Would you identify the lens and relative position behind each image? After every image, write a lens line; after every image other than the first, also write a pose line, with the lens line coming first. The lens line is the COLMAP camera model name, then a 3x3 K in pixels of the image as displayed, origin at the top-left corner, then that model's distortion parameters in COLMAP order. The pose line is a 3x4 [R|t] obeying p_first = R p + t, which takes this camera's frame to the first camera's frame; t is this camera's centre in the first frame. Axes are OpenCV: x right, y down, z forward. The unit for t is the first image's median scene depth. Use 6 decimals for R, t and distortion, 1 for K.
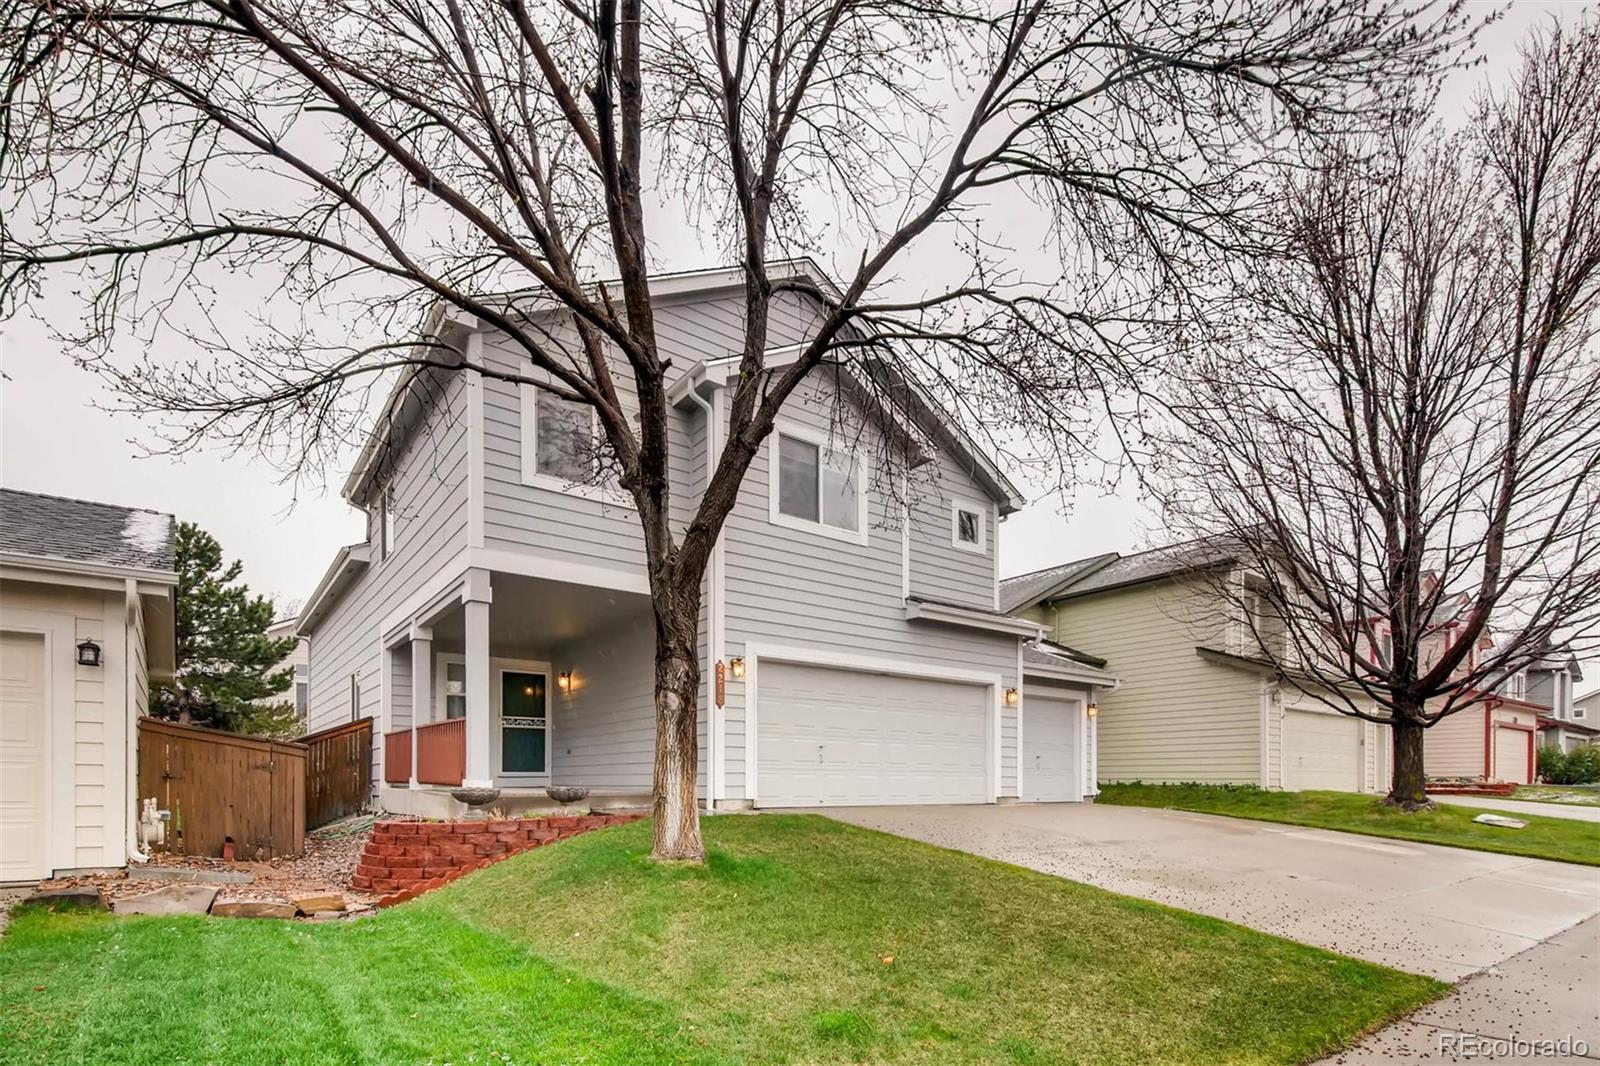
lens RADIAL K [[717.4, 0, 791.5], [0, 717.4, 531.0], [0, 0, 1]] dist [0.051885, -0.026082]
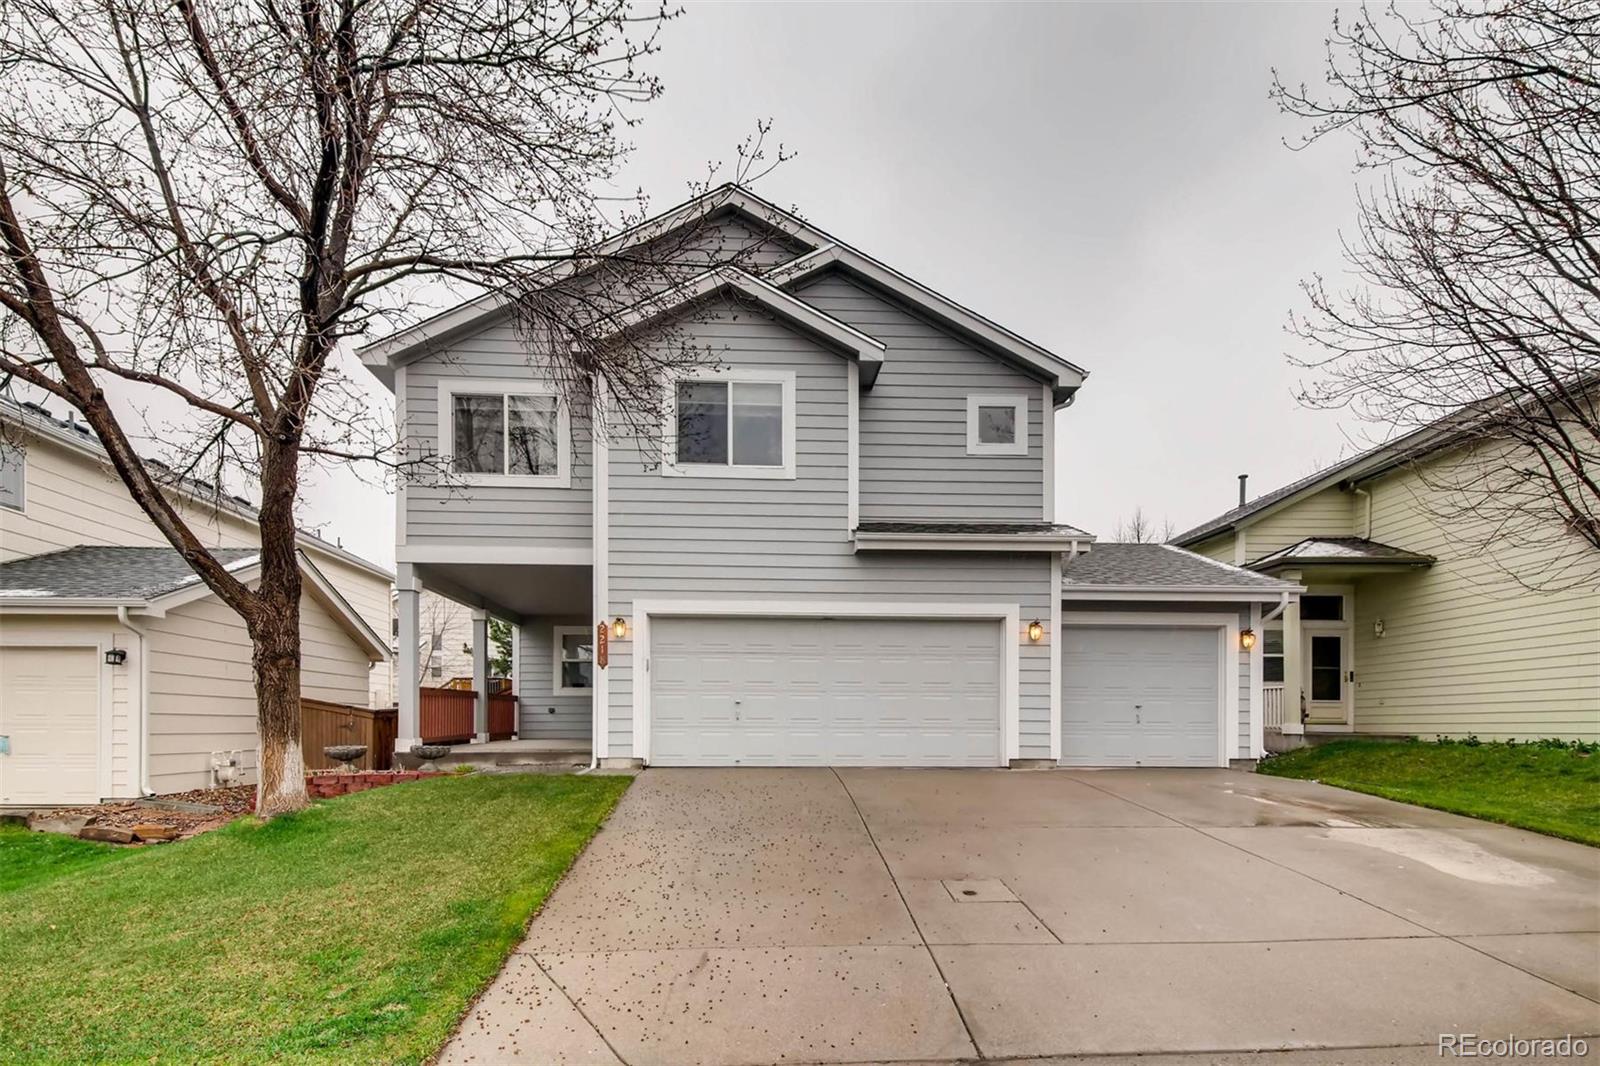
lens RADIAL K [[692.4, 0, 800.0], [0, 692.4, 533.0], [0, 0, 1]] dist [0.046568, -0.021792]
pose [[0.843078, -0.147149, -0.517268, 0.536101], [0.176856, 0.984202, 0.008272, 0.081958], [0.507879, -0.098456, 0.855783, 0.267110]]
